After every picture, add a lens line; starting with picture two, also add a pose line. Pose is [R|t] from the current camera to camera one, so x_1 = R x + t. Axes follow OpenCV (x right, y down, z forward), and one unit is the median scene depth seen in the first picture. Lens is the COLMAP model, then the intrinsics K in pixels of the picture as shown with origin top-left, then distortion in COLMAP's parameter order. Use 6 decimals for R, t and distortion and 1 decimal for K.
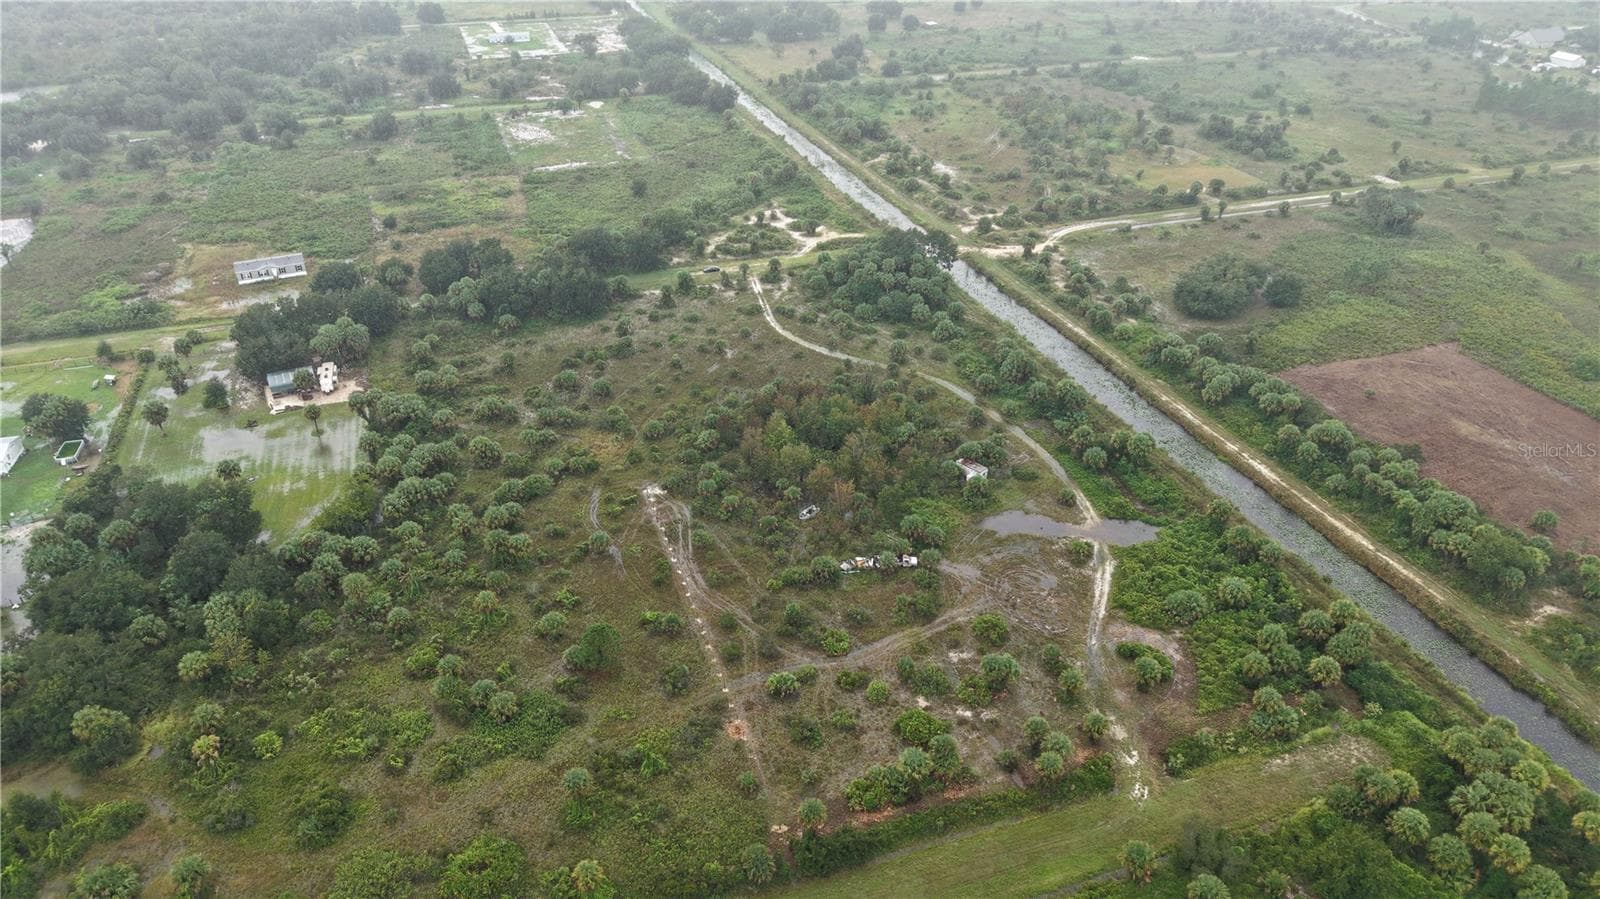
lens RADIAL K [[1066.9, 0, 805.6], [0, 1066.9, 458.1], [0, 0, 1]] dist [0.022950, -0.030867]
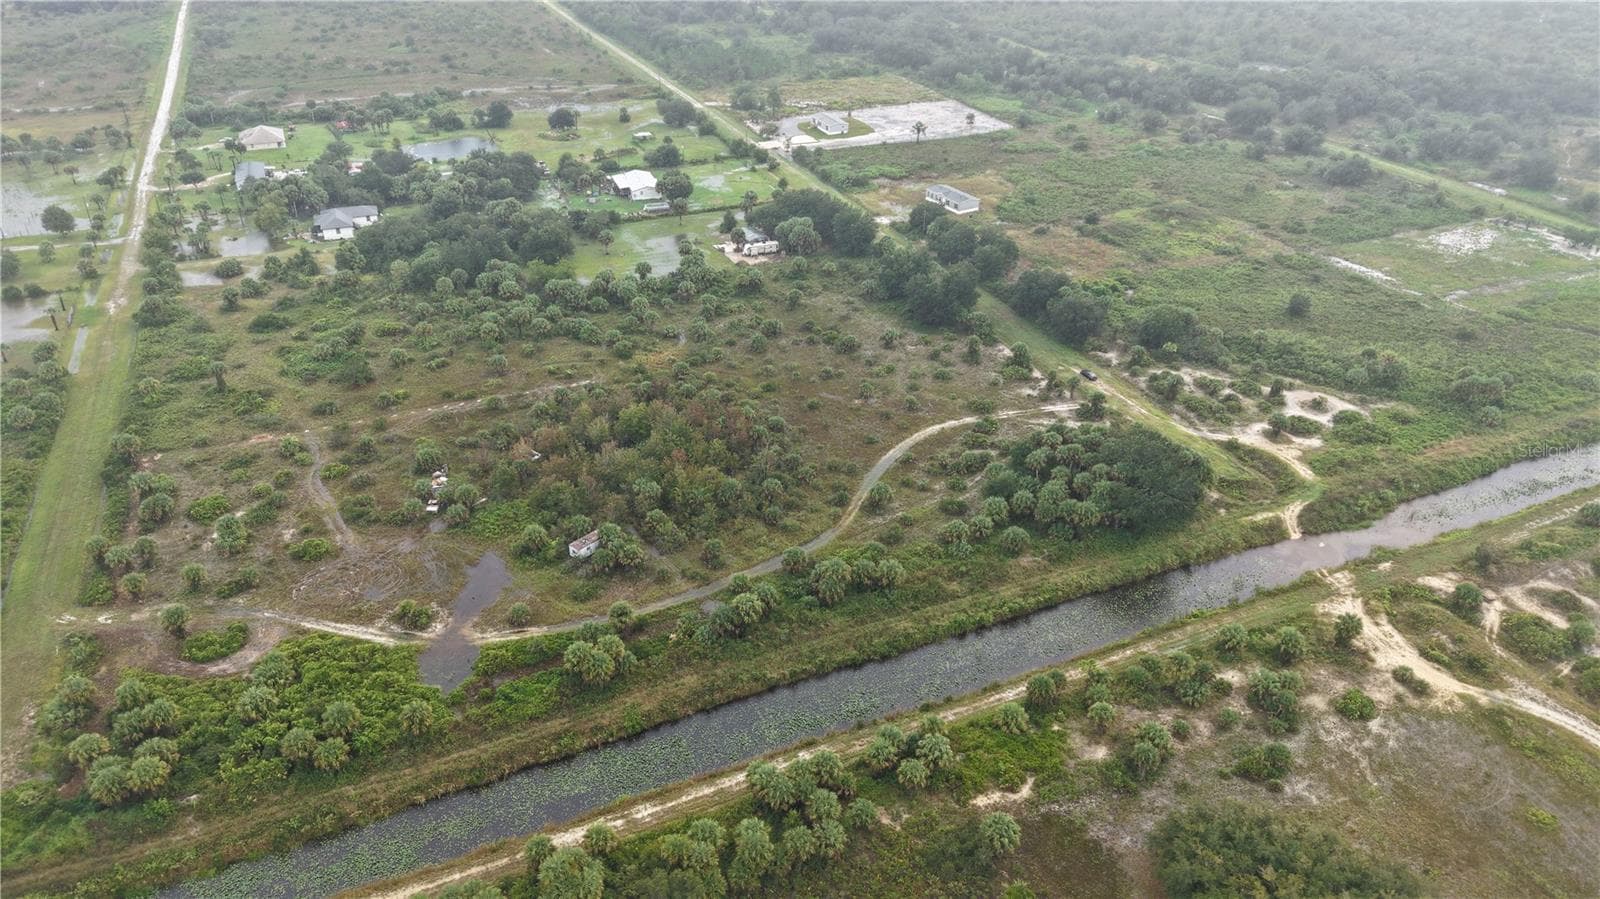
lens RADIAL K [[1066.9, 0, 797.7], [0, 1066.9, 455.9], [0, 0, 1]] dist [0.022950, -0.030867]
pose [[0.077453, 0.512951, -0.854917, 0.673613], [-0.536150, 0.744377, 0.398053, -0.369450], [0.840562, 0.427533, 0.332673, 0.641560]]
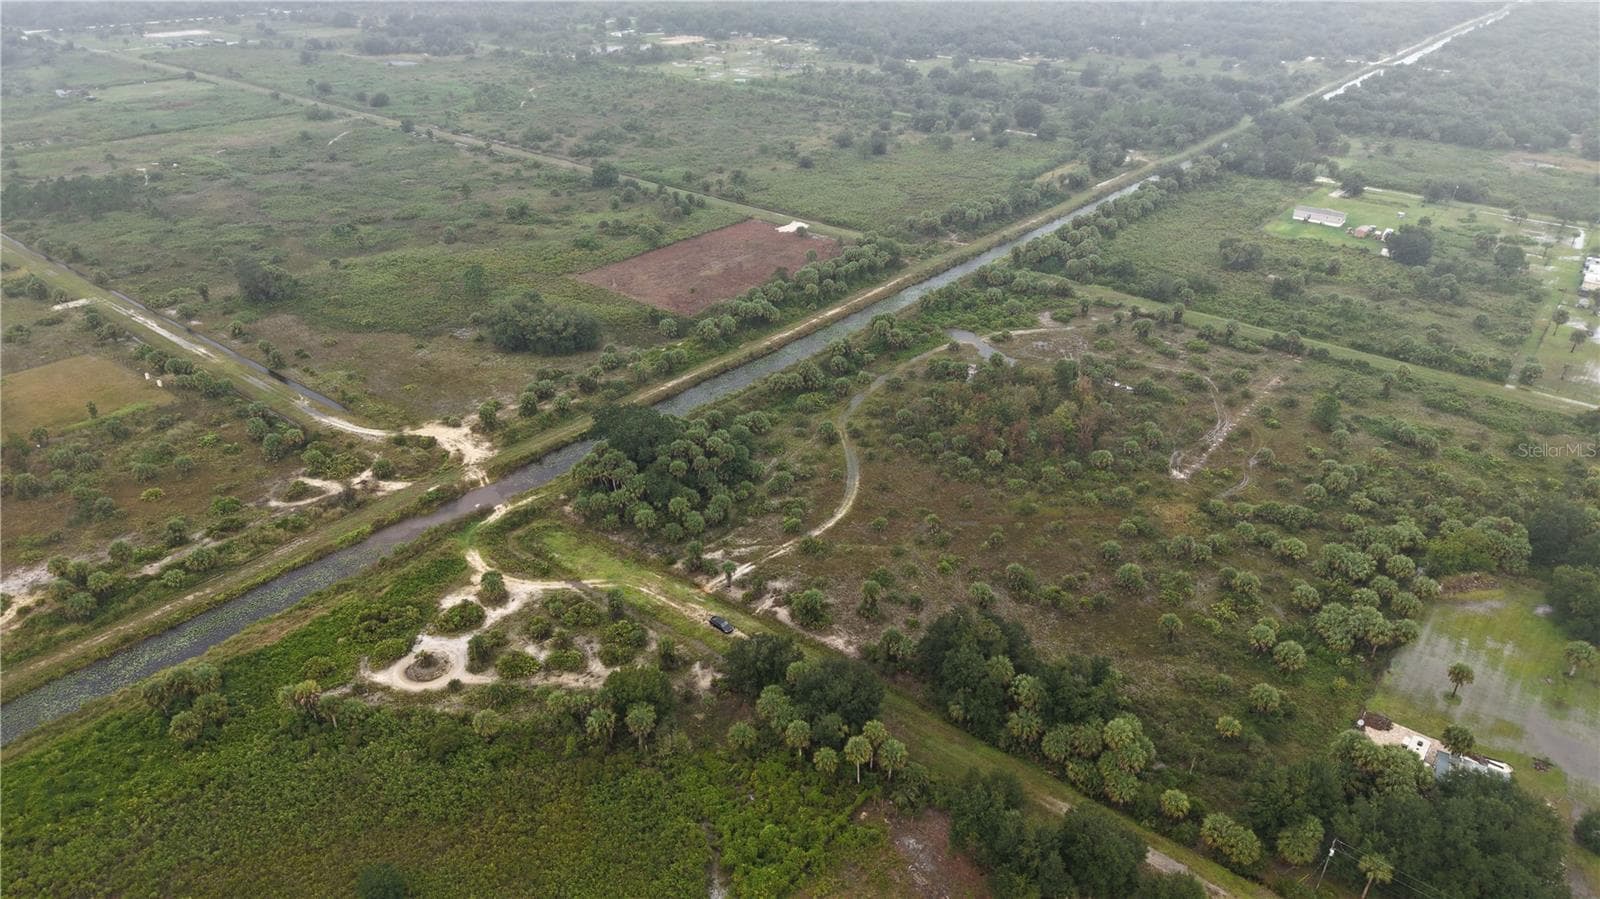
lens RADIAL K [[1066.9, 0, 800.6], [0, 1066.9, 449.1], [0, 0, 1]] dist [0.022950, -0.030867]
pose [[-0.535098, -0.410085, 0.738581, -0.574315], [0.426050, 0.623950, 0.655109, -0.683087], [-0.729487, 0.665220, -0.159158, 1.106316]]
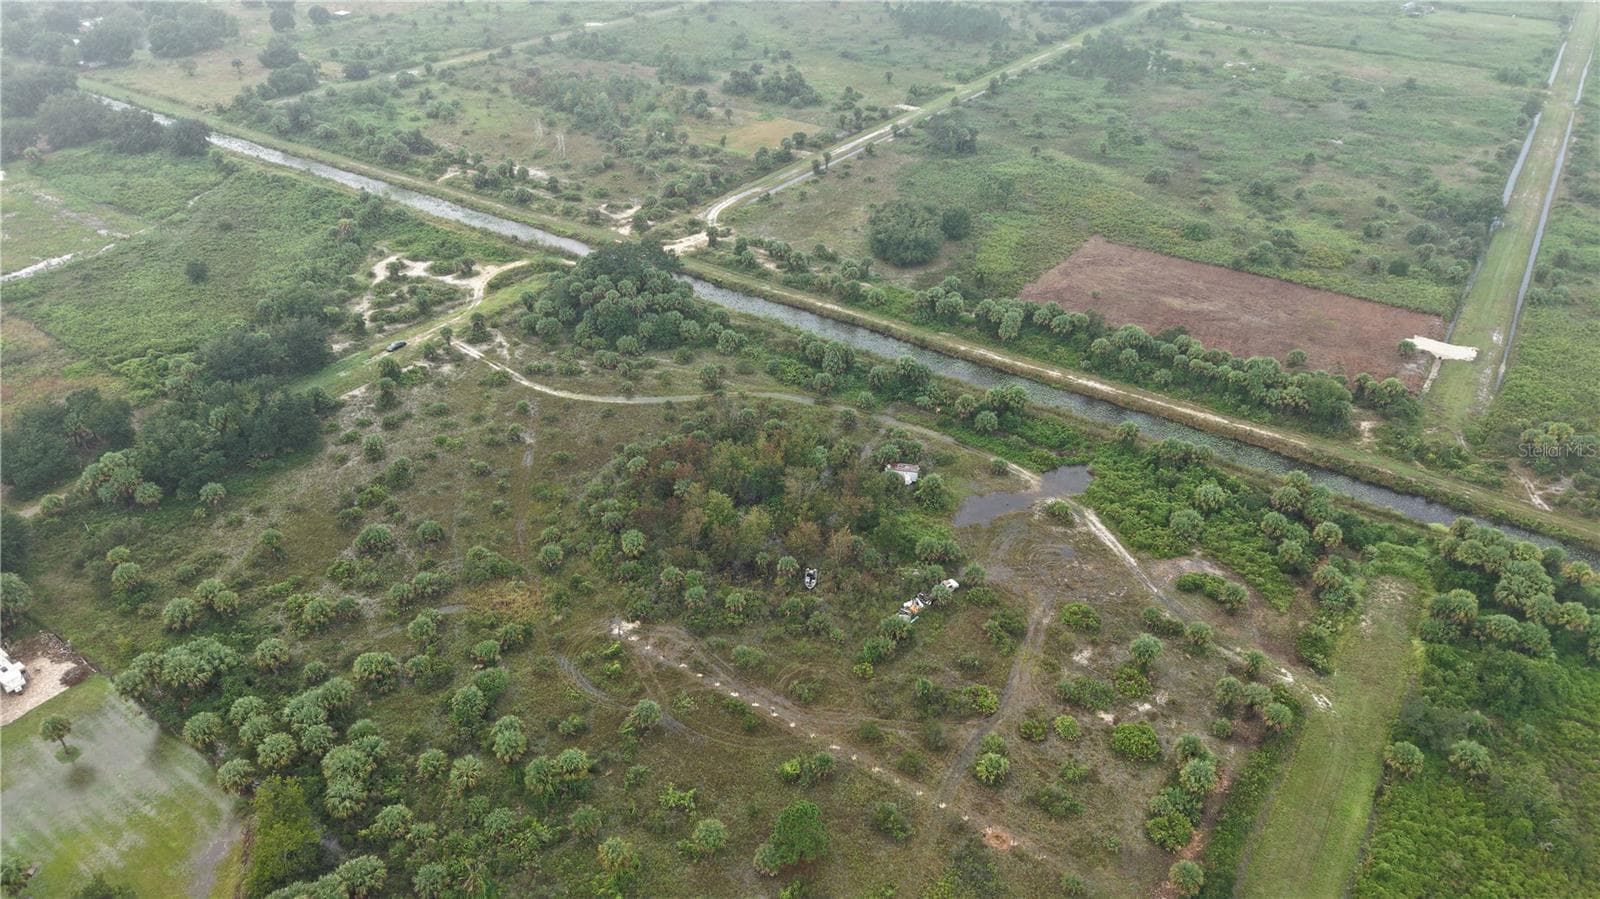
lens RADIAL K [[1066.9, 0, 806.1], [0, 1066.9, 444.3], [0, 0, 1]] dist [0.022950, -0.030867]
pose [[0.802548, -0.315780, 0.506162, -0.301802], [0.305319, 0.946302, 0.106272, -0.109394], [-0.512540, 0.069253, 0.855866, 0.175115]]
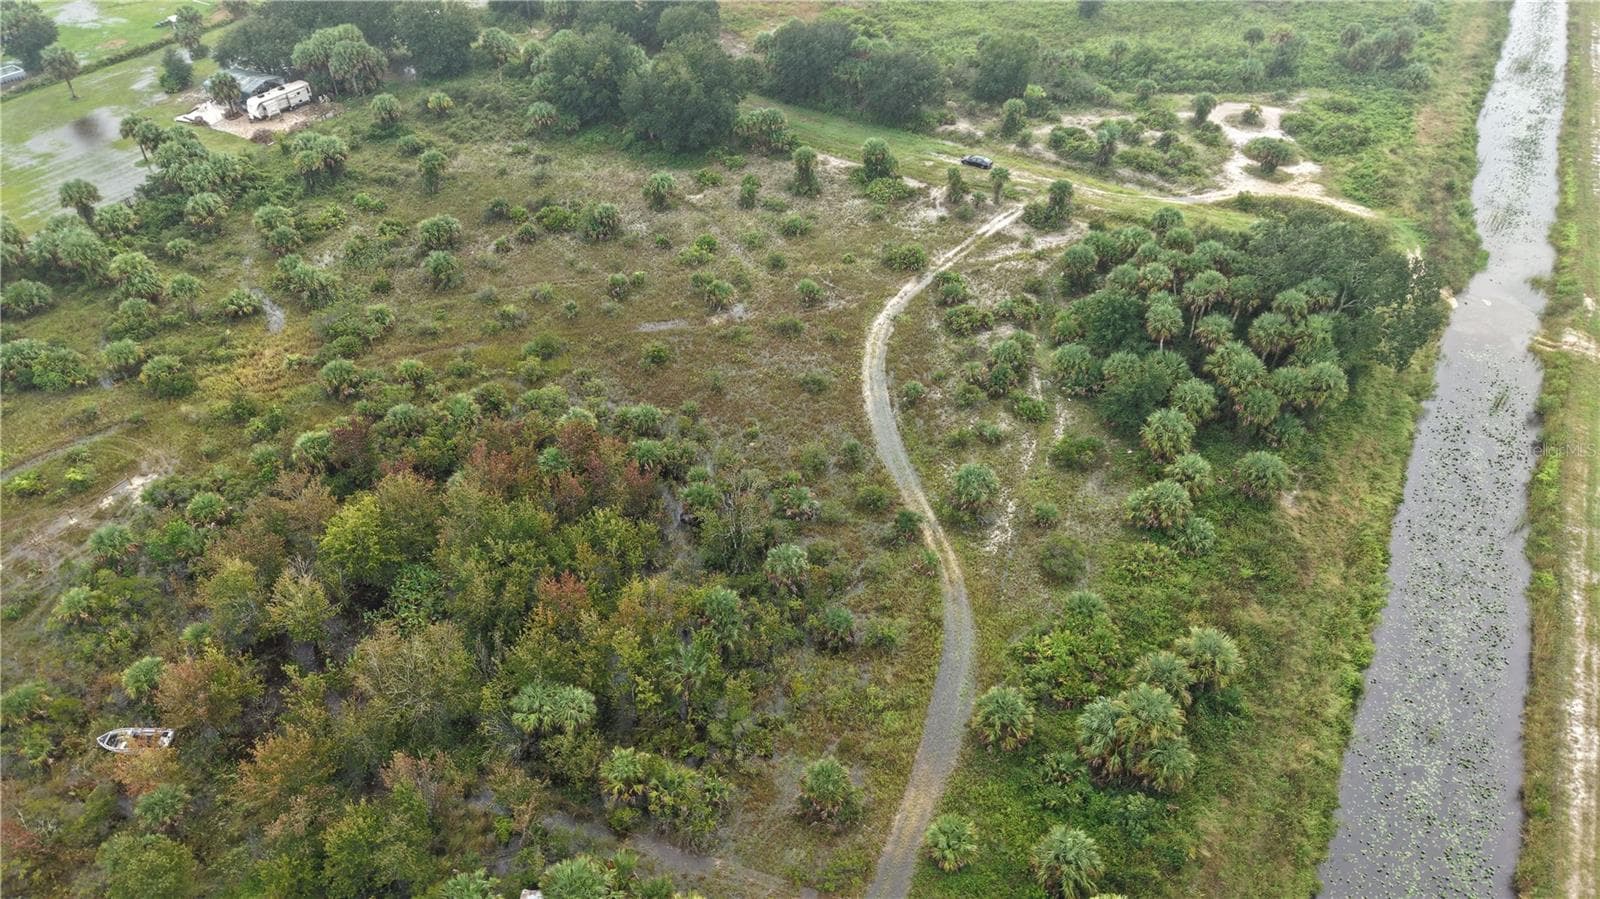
lens RADIAL K [[1066.9, 0, 804.2], [0, 1066.9, 454.3], [0, 0, 1]] dist [0.022950, -0.030867]
pose [[0.650248, 0.491132, -0.579626, 0.246852], [-0.407029, 0.869421, 0.280061, -0.182977], [0.641486, 0.053816, 0.765244, 0.625351]]
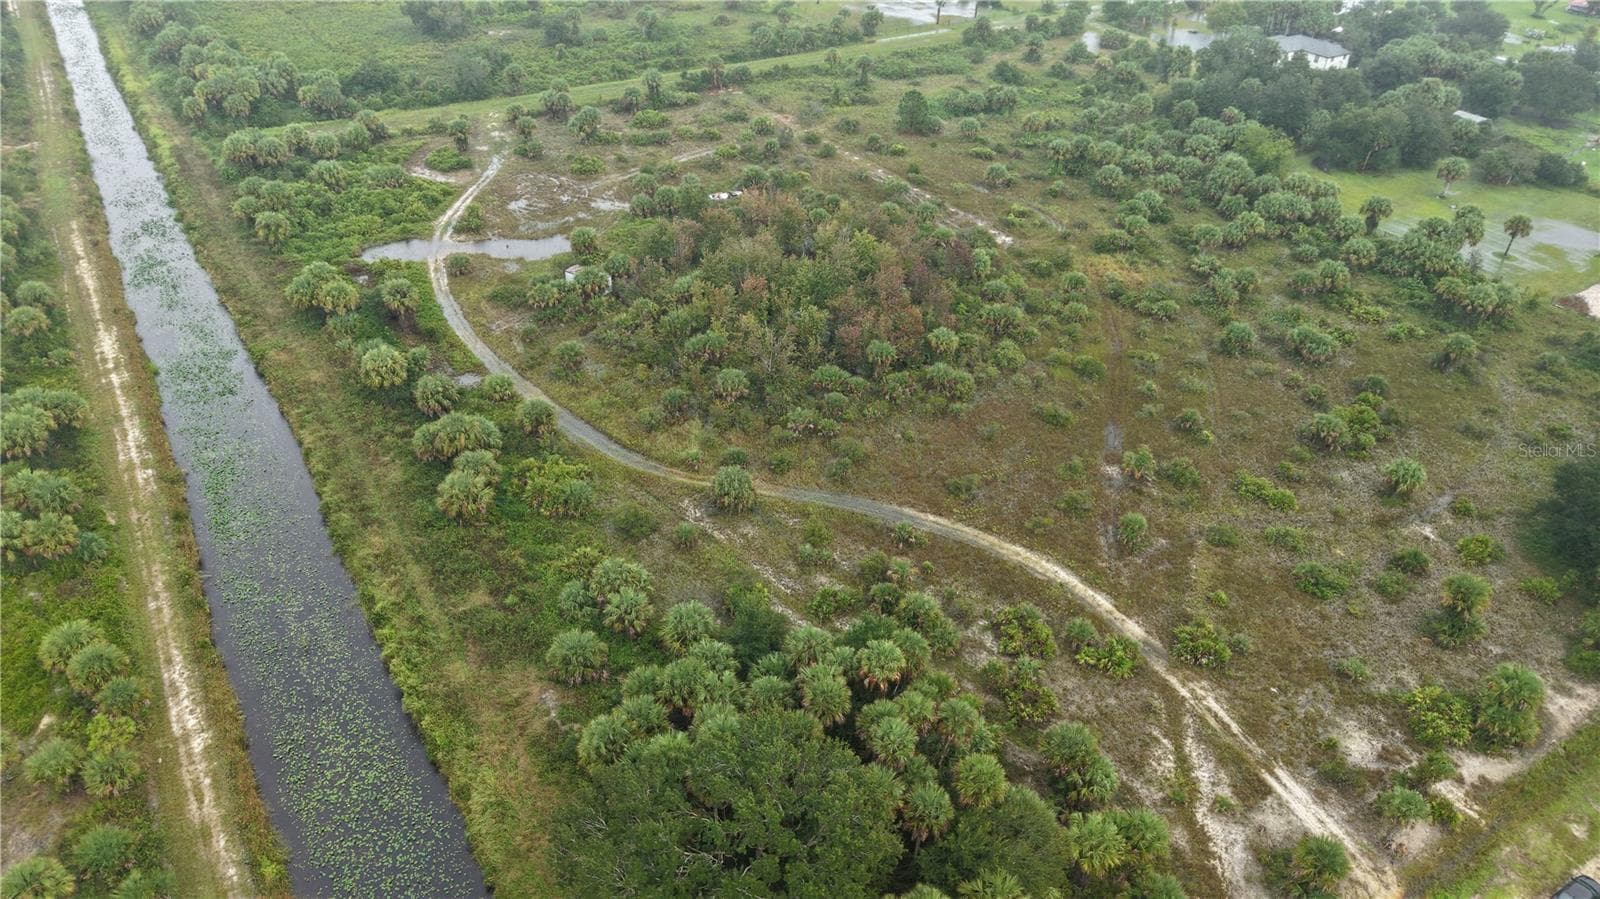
lens RADIAL K [[1066.9, 0, 797.4], [0, 1066.9, 450.8], [0, 0, 1]] dist [0.022950, -0.030867]
pose [[-0.974290, 0.108568, -0.197411, 0.133929], [-0.139306, 0.398347, 0.906595, -0.457442], [0.177066, 0.910787, -0.372981, 1.072842]]
